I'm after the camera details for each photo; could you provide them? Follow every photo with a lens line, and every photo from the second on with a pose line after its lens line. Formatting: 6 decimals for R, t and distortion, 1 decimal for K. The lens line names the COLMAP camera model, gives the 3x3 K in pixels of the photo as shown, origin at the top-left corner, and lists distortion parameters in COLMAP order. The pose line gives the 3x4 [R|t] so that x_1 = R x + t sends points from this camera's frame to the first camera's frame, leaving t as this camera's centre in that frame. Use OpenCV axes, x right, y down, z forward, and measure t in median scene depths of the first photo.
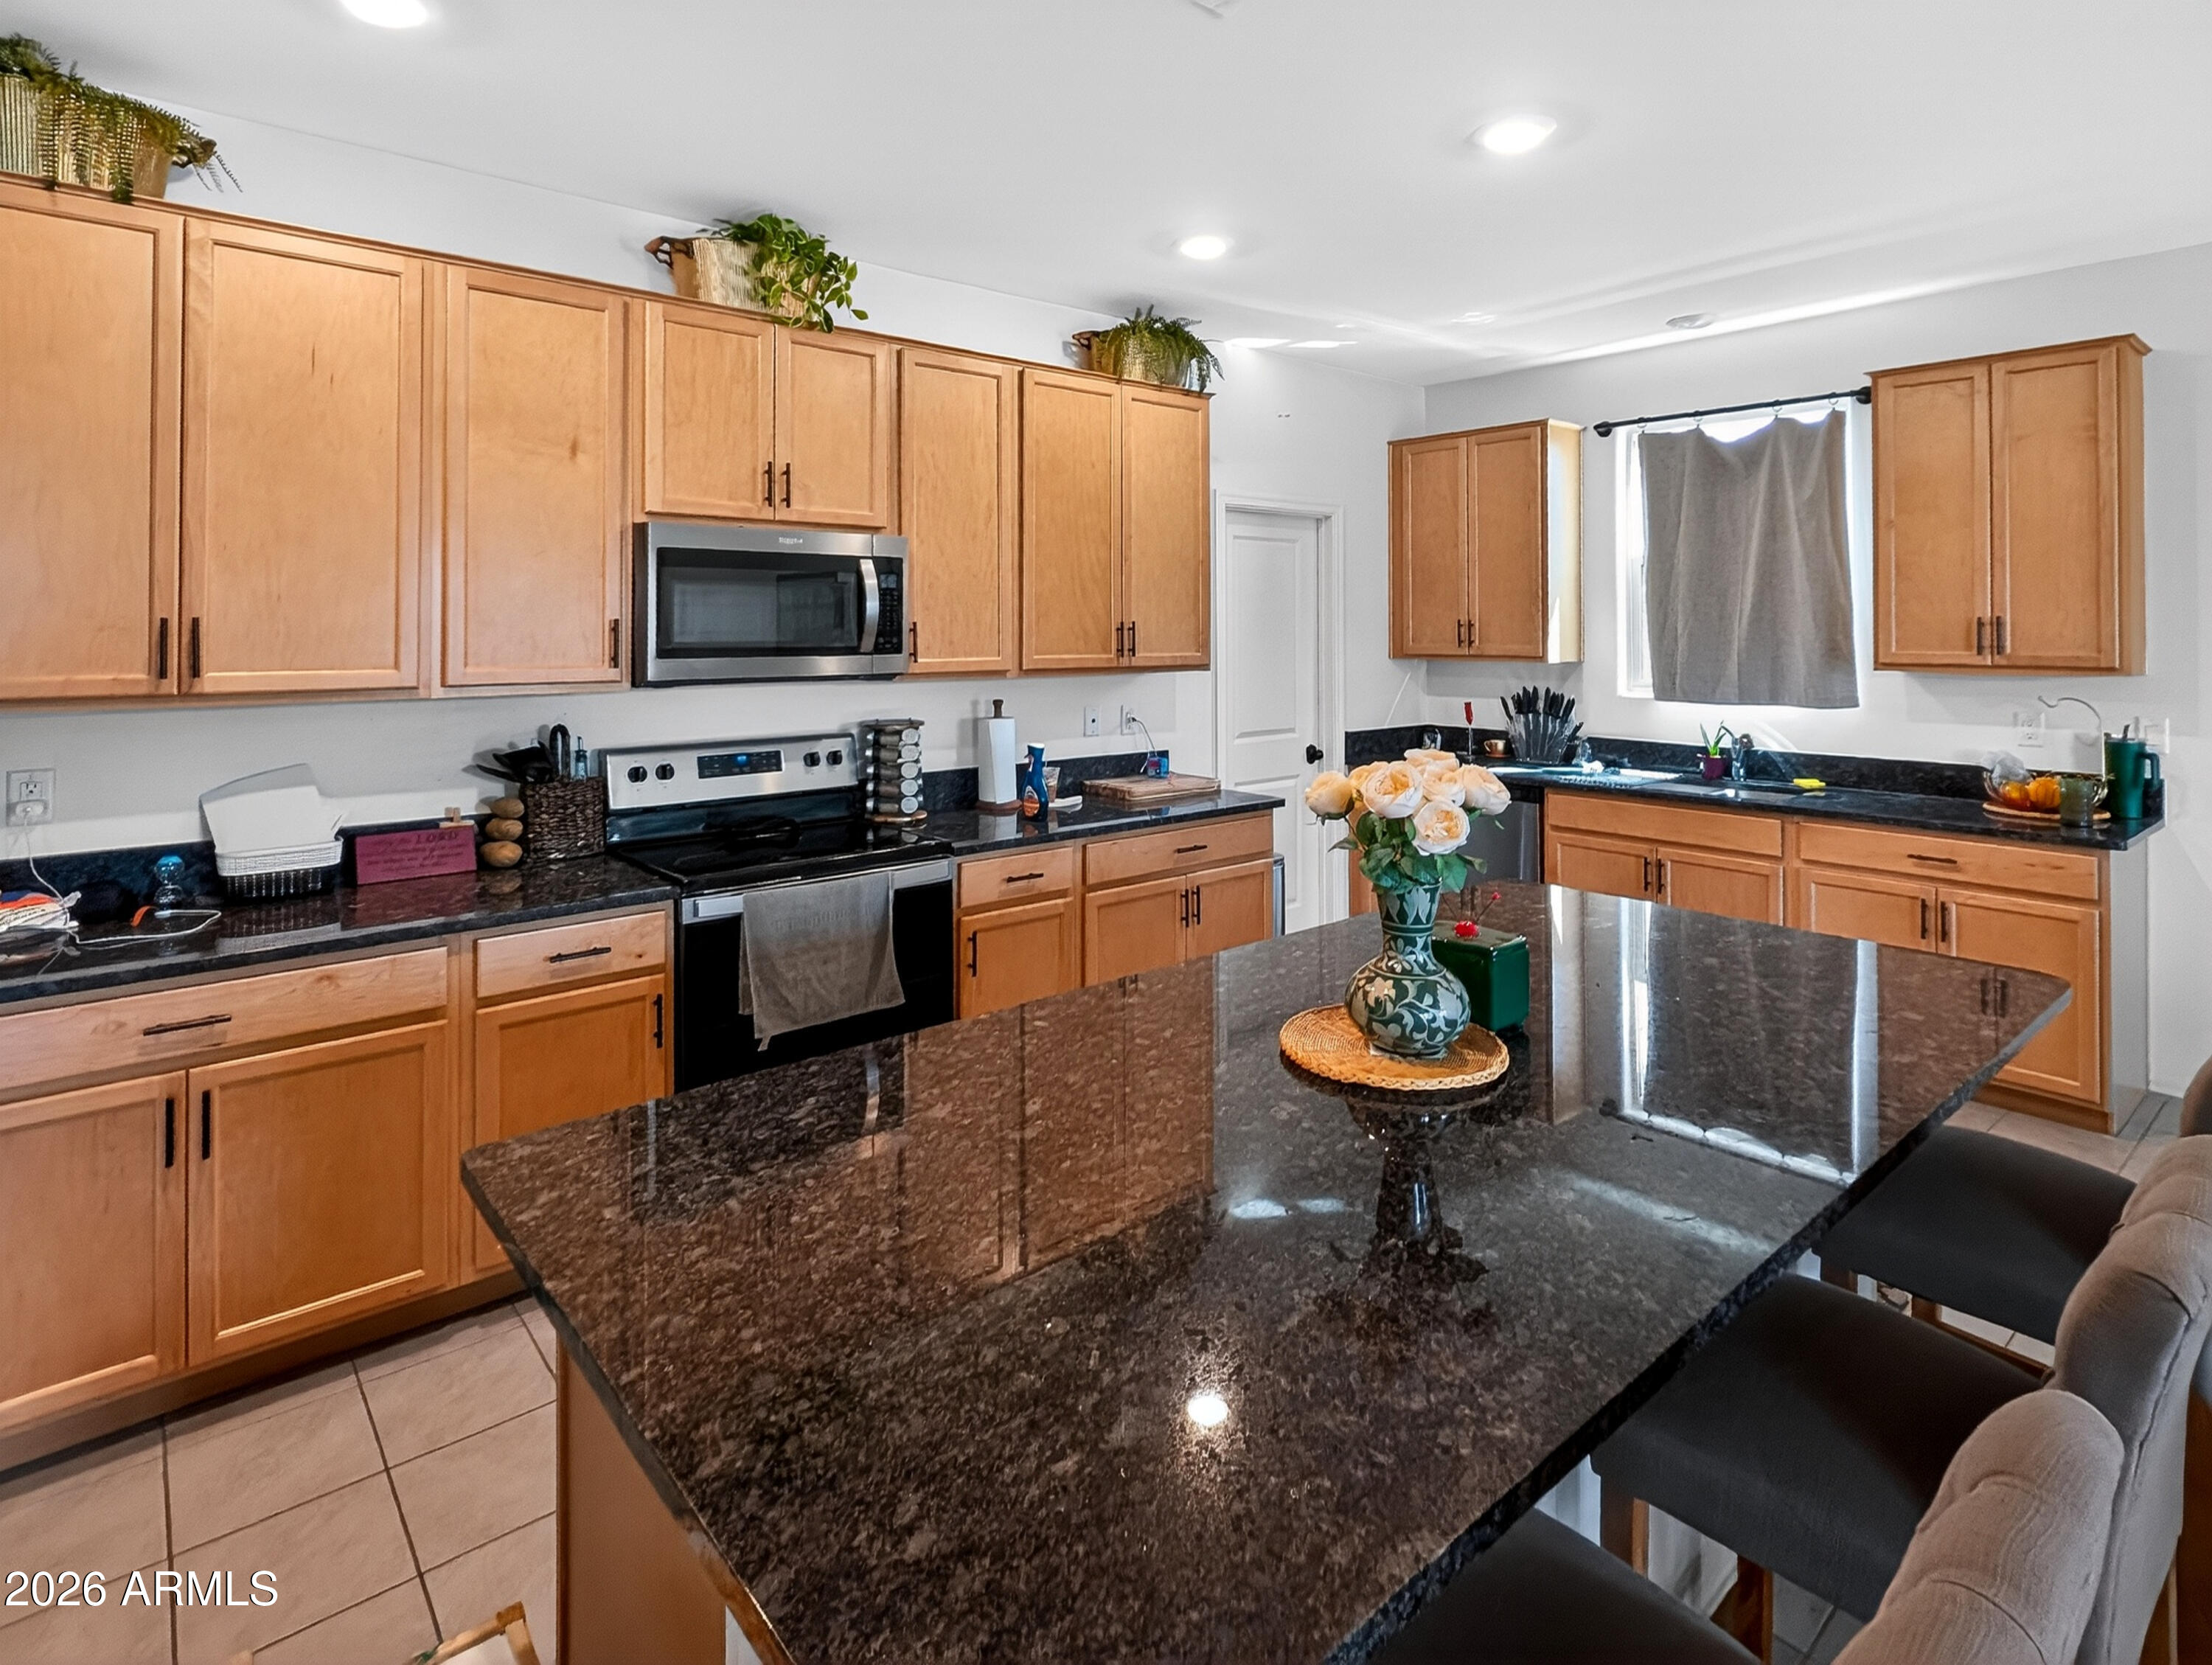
lens RADIAL K [[810.9, 0, 1106.0], [0, 810.9, 832.5], [0, 0, 1]] dist [-0.001241, -0.000140]
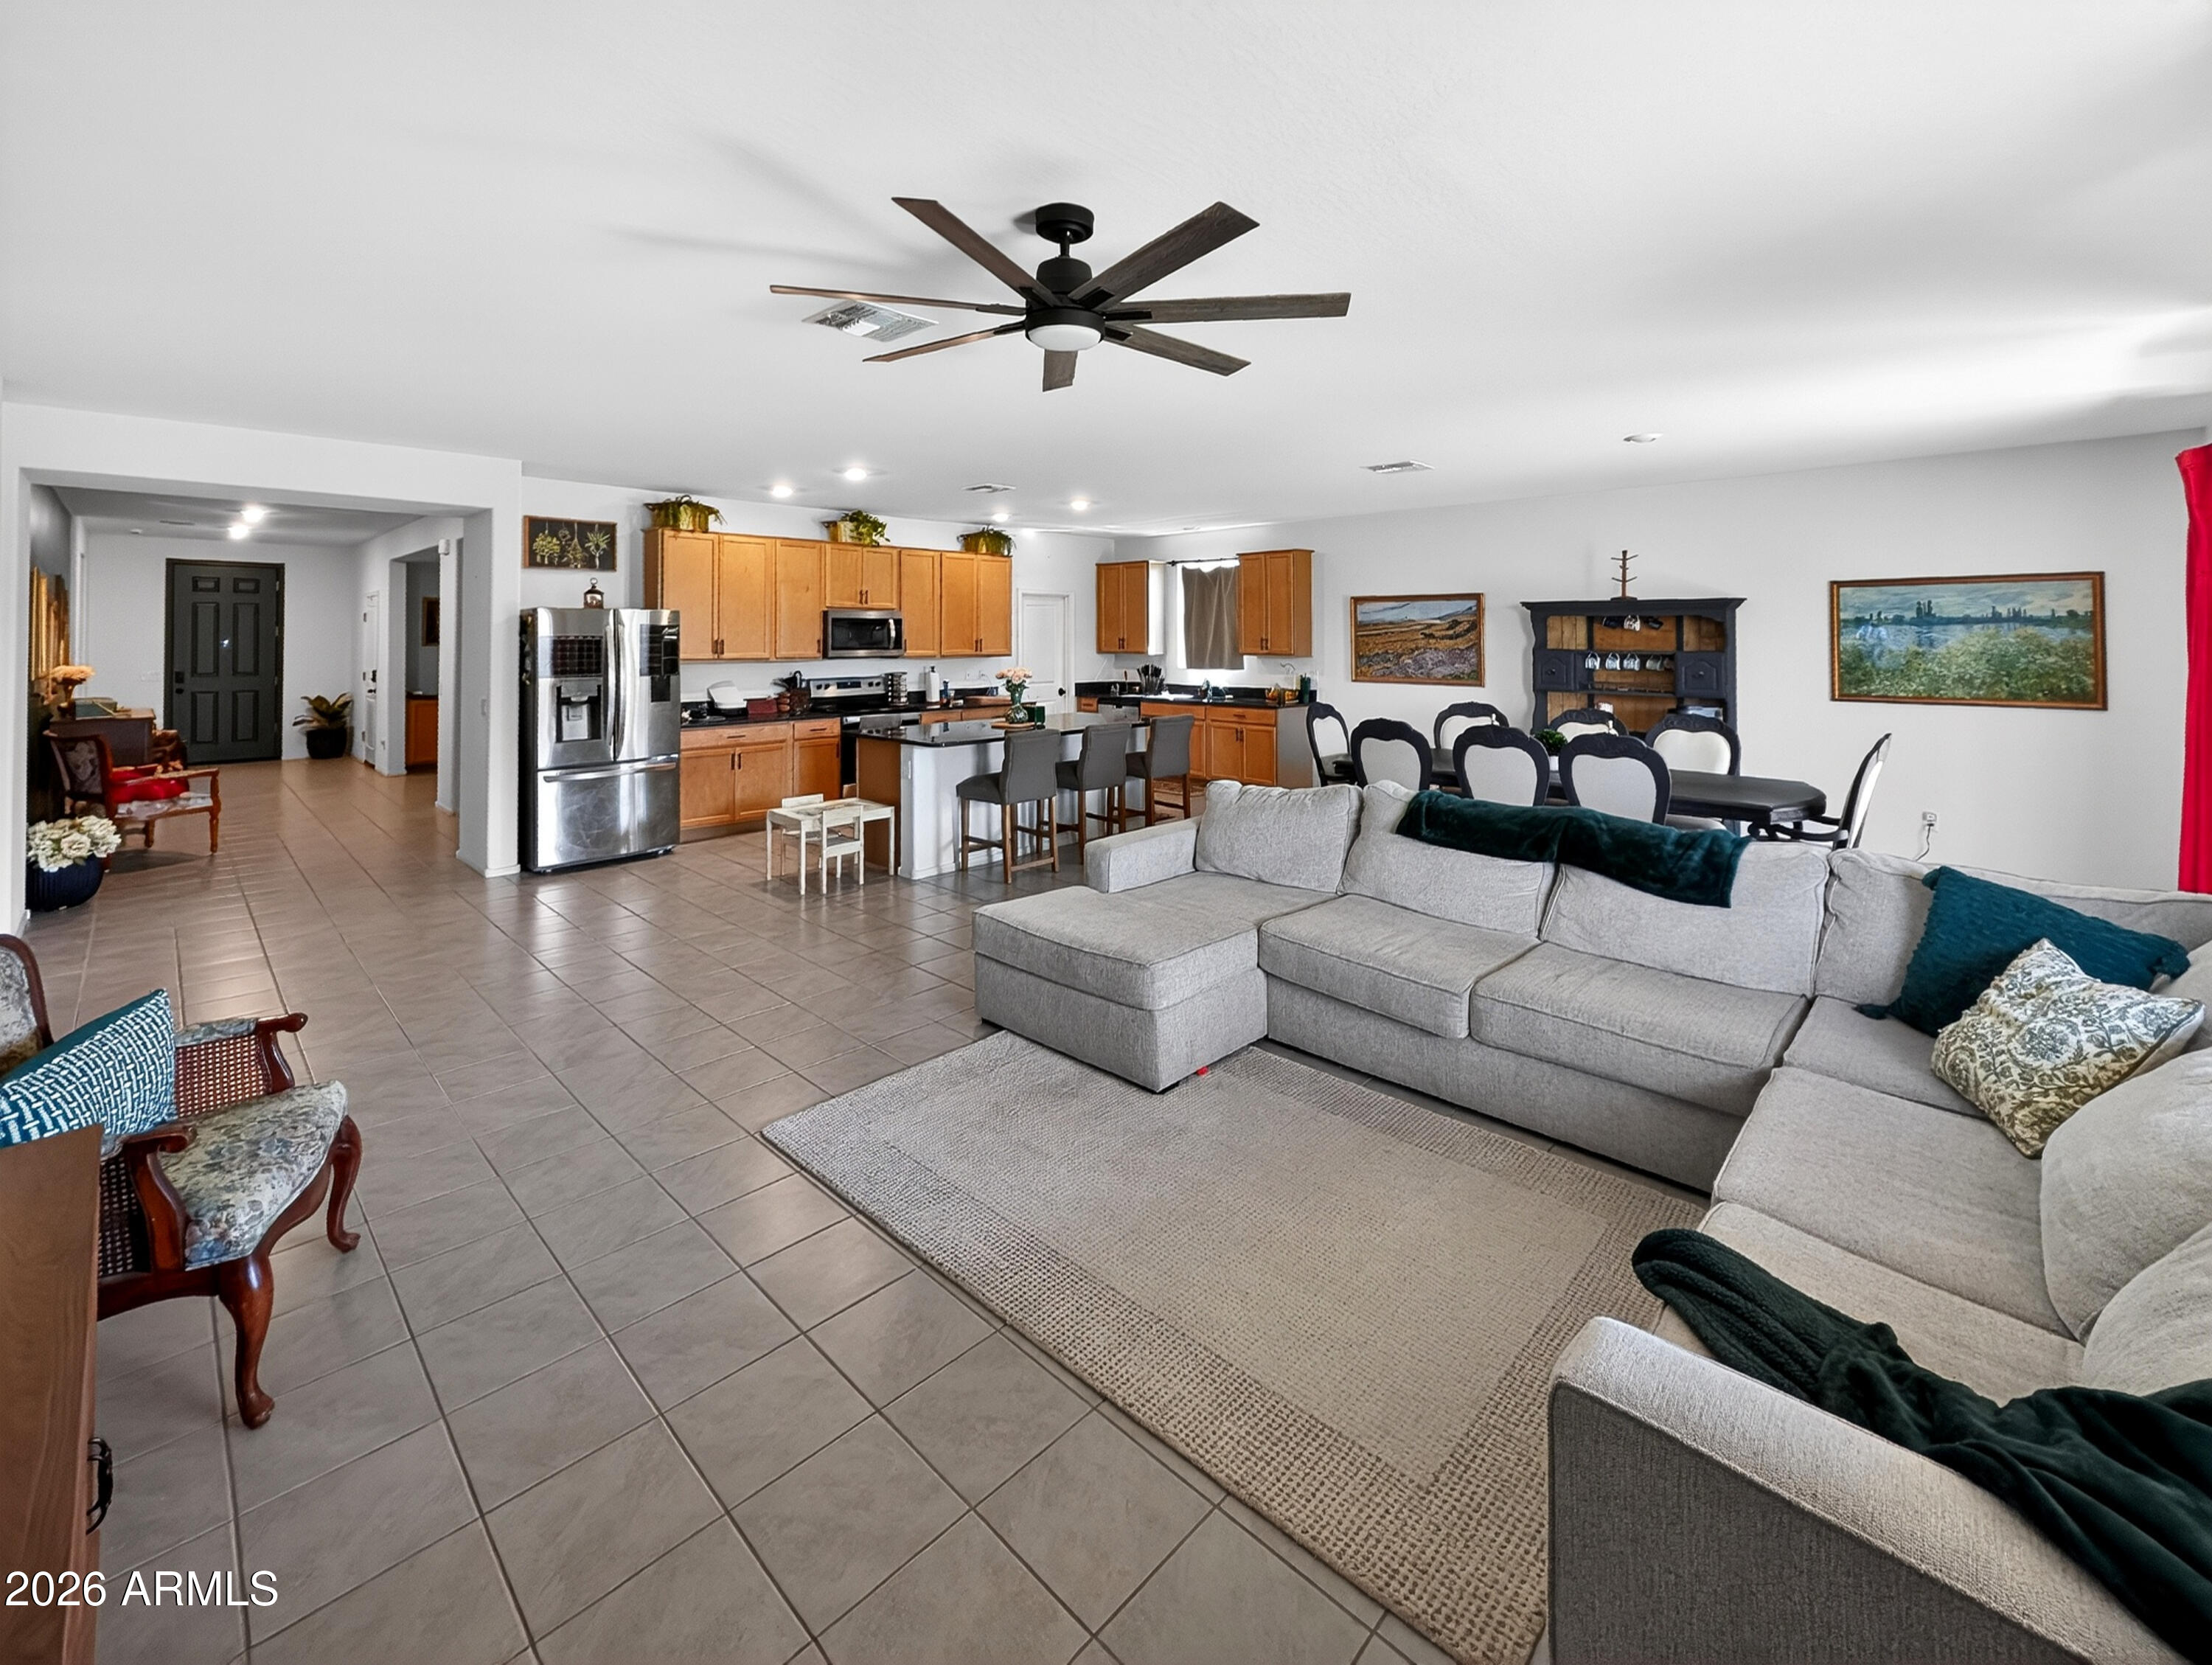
lens RADIAL K [[1041.0, 0, 1106.0], [0, 1041.0, 832.5], [0, 0, 1]] dist [-0.000787, -0.000276]
pose [[0.999486, -0.007957, 0.031065, 0.365868], [0.010042, 0.997666, -0.067536, 0.690314], [-0.030455, 0.067813, 0.997233, -2.698642]]
